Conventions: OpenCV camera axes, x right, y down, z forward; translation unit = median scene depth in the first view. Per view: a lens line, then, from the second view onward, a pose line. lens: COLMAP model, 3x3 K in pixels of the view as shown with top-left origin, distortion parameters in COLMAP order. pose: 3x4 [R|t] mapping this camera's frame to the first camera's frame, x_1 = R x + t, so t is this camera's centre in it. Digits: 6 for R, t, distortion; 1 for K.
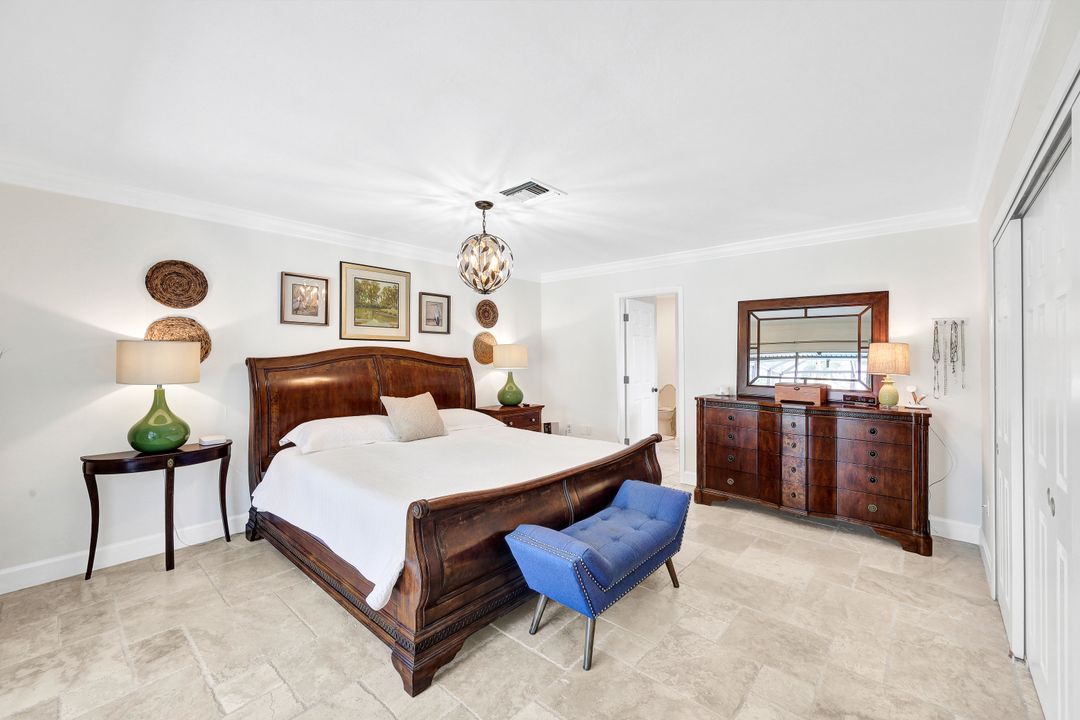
lens RADIAL K [[435.5, 0, 540.7], [0, 435.5, 352.8], [0, 0, 1]] dist [0.000983, 0.000493]
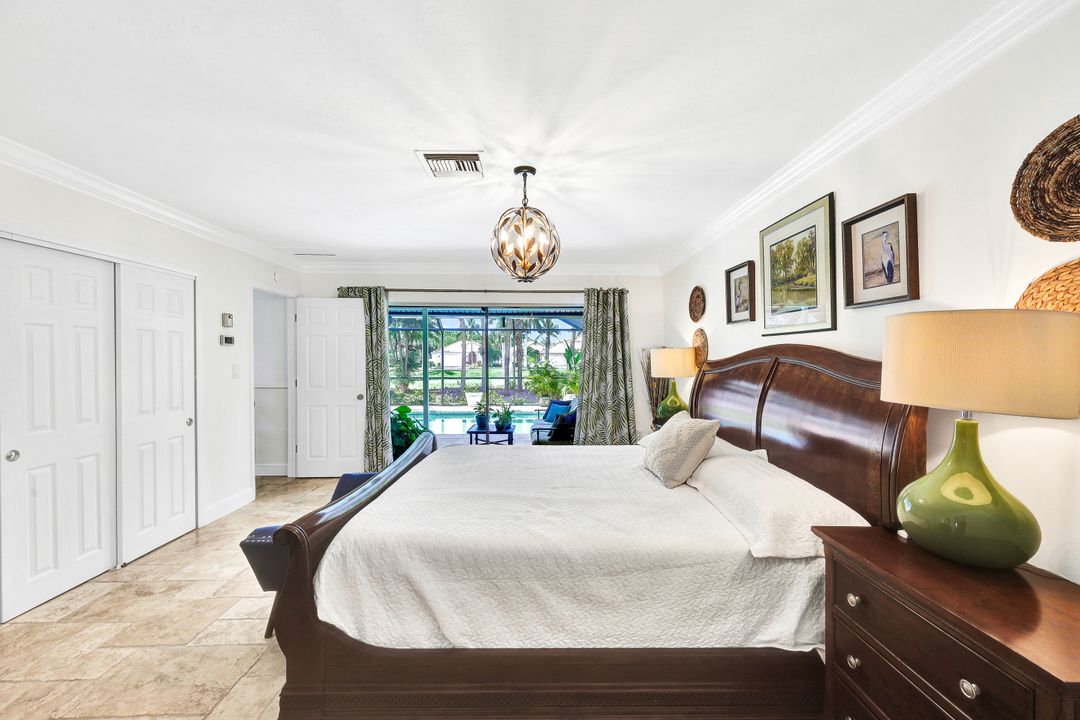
lens RADIAL K [[435.5, 0, 544.1], [0, 435.5, 369.7], [0, 0, 1]] dist [0.000983, 0.000493]
pose [[-0.731866, 0.016648, -0.681245, 0.299914], [0.001094, 0.999729, 0.023256, 0.007892], [0.681448, 0.016274, -0.731686, 1.205894]]
